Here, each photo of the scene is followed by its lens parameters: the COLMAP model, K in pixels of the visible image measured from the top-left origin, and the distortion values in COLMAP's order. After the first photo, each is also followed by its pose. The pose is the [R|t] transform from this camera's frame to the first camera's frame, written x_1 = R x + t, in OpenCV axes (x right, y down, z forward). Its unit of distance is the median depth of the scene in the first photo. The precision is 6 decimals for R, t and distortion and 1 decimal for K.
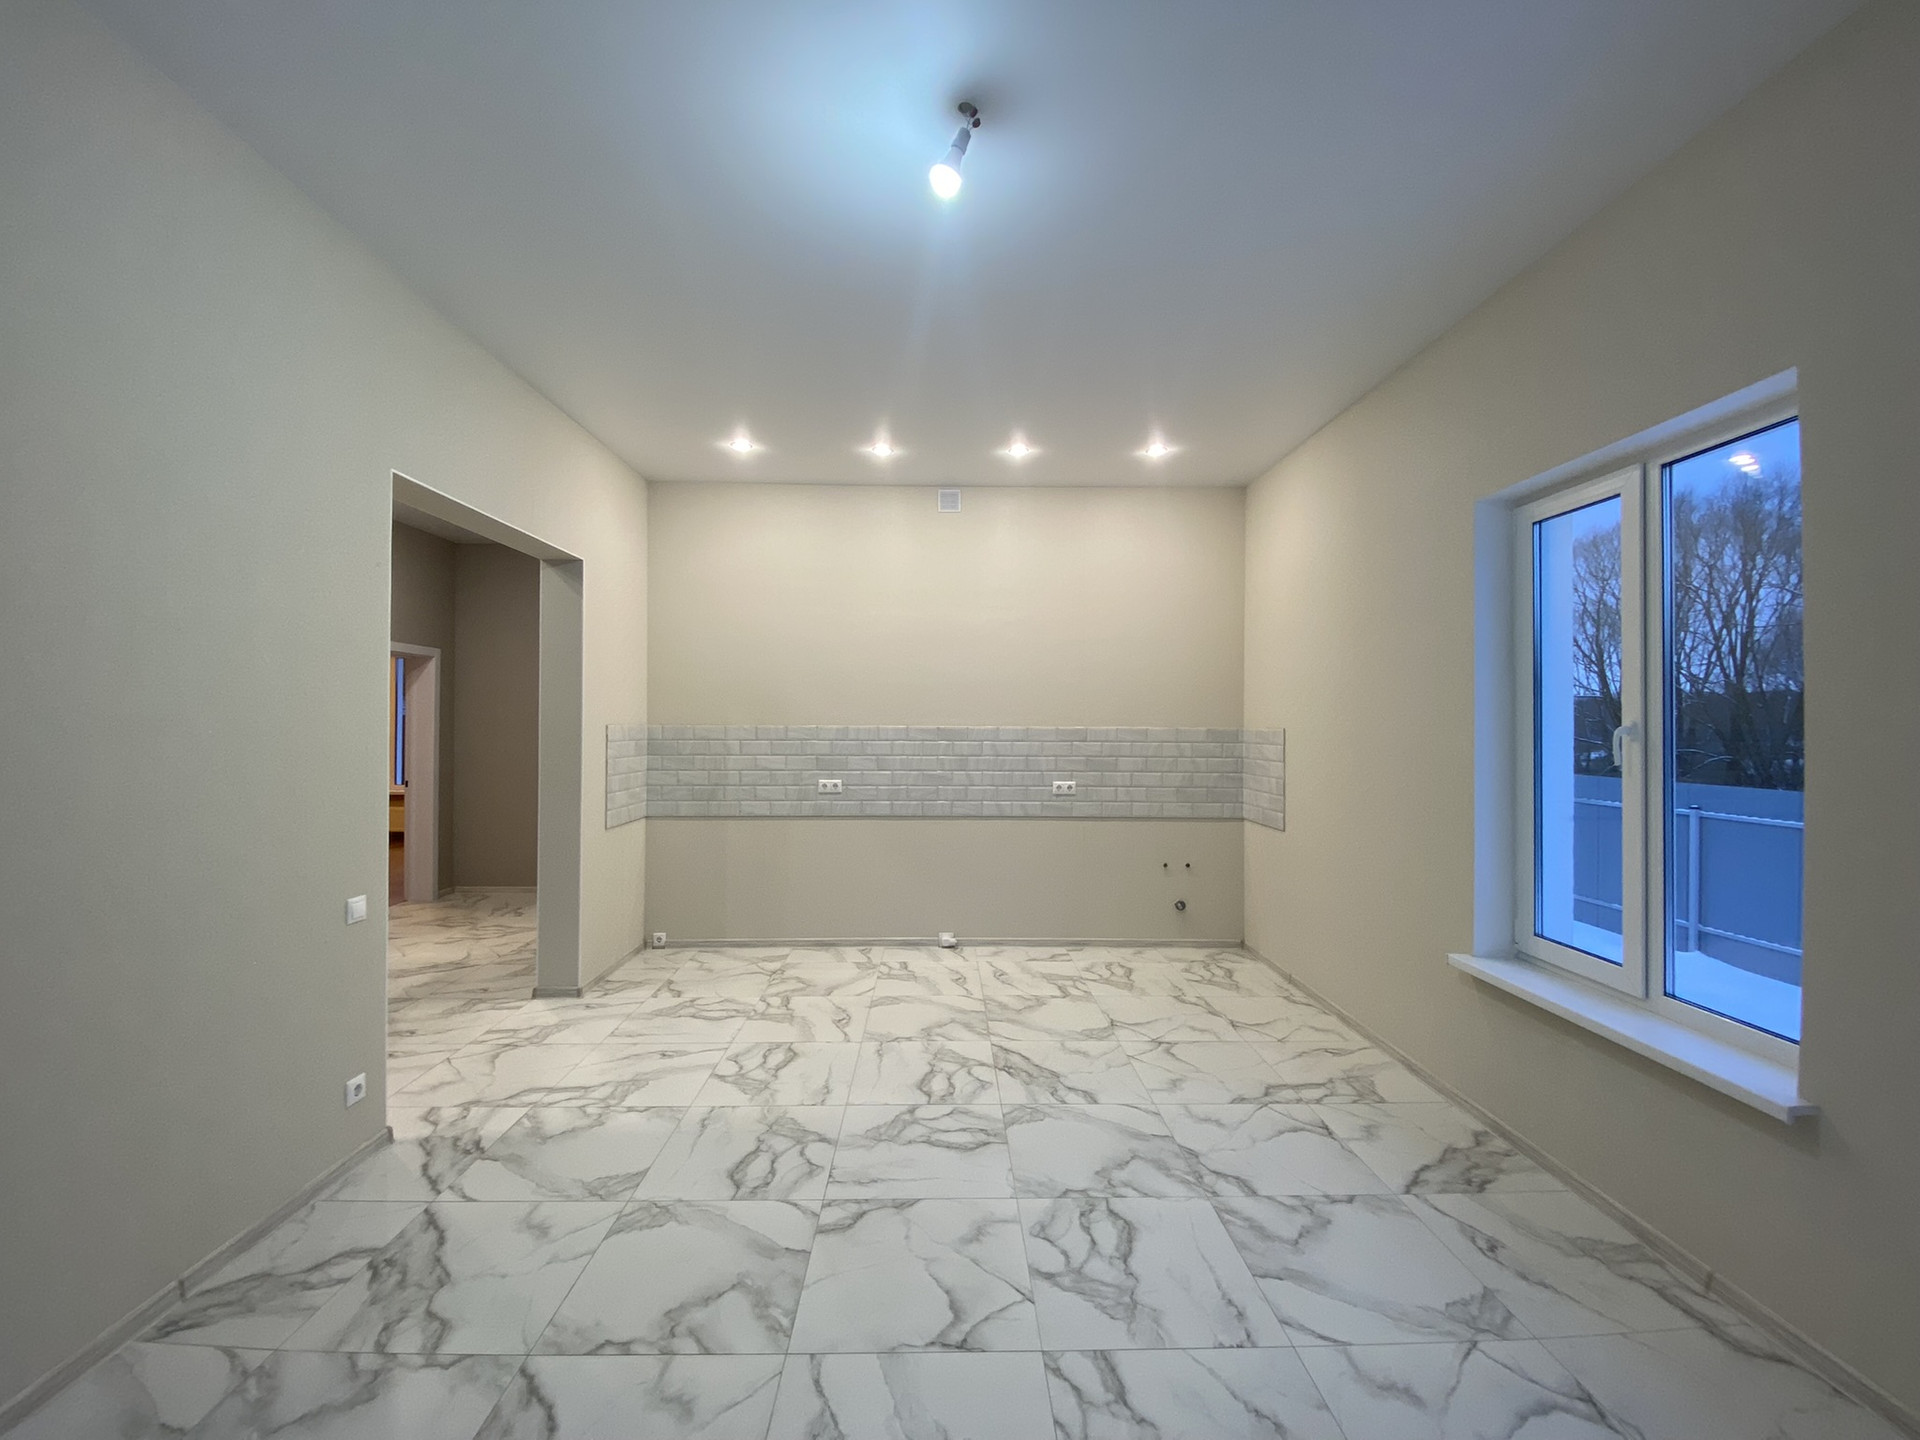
lens RADIAL K [[767.6, 0, 960.0], [0, 767.6, 720.0], [0, 0, 1]] dist [-0.025354, -0.000015]
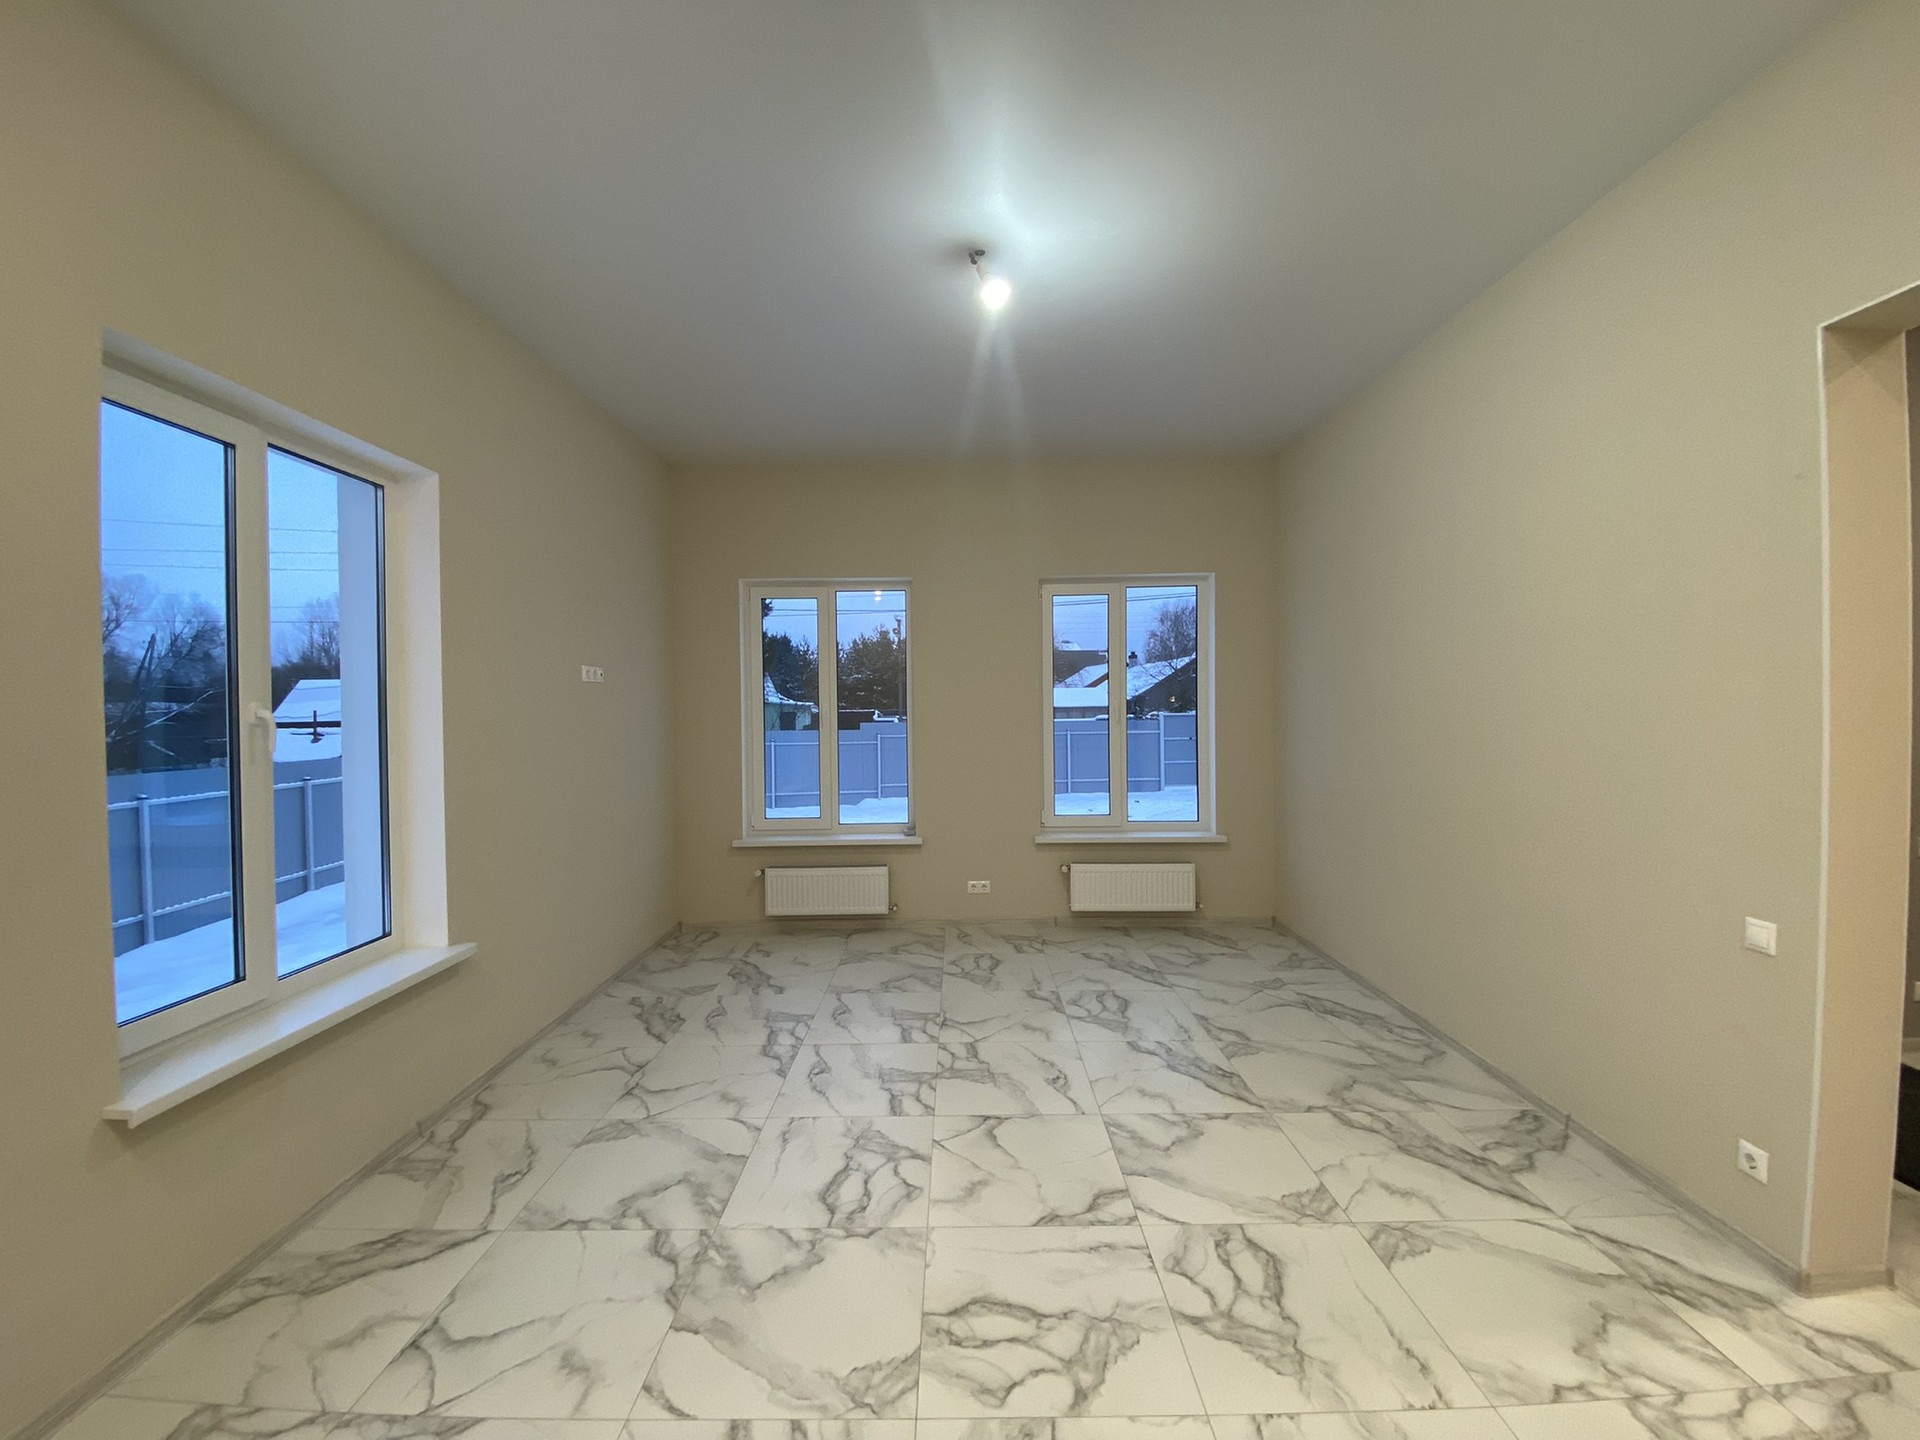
lens RADIAL K [[767.6, 0, 960.0], [0, 767.6, 720.0], [0, 0, 1]] dist [-0.025354, -0.000015]
pose [[-0.999645, 0.004993, 0.026159, 0.009432], [0.005257, 0.999936, 0.010038, 0.016785], [-0.026107, 0.010172, -0.999607, 1.947016]]
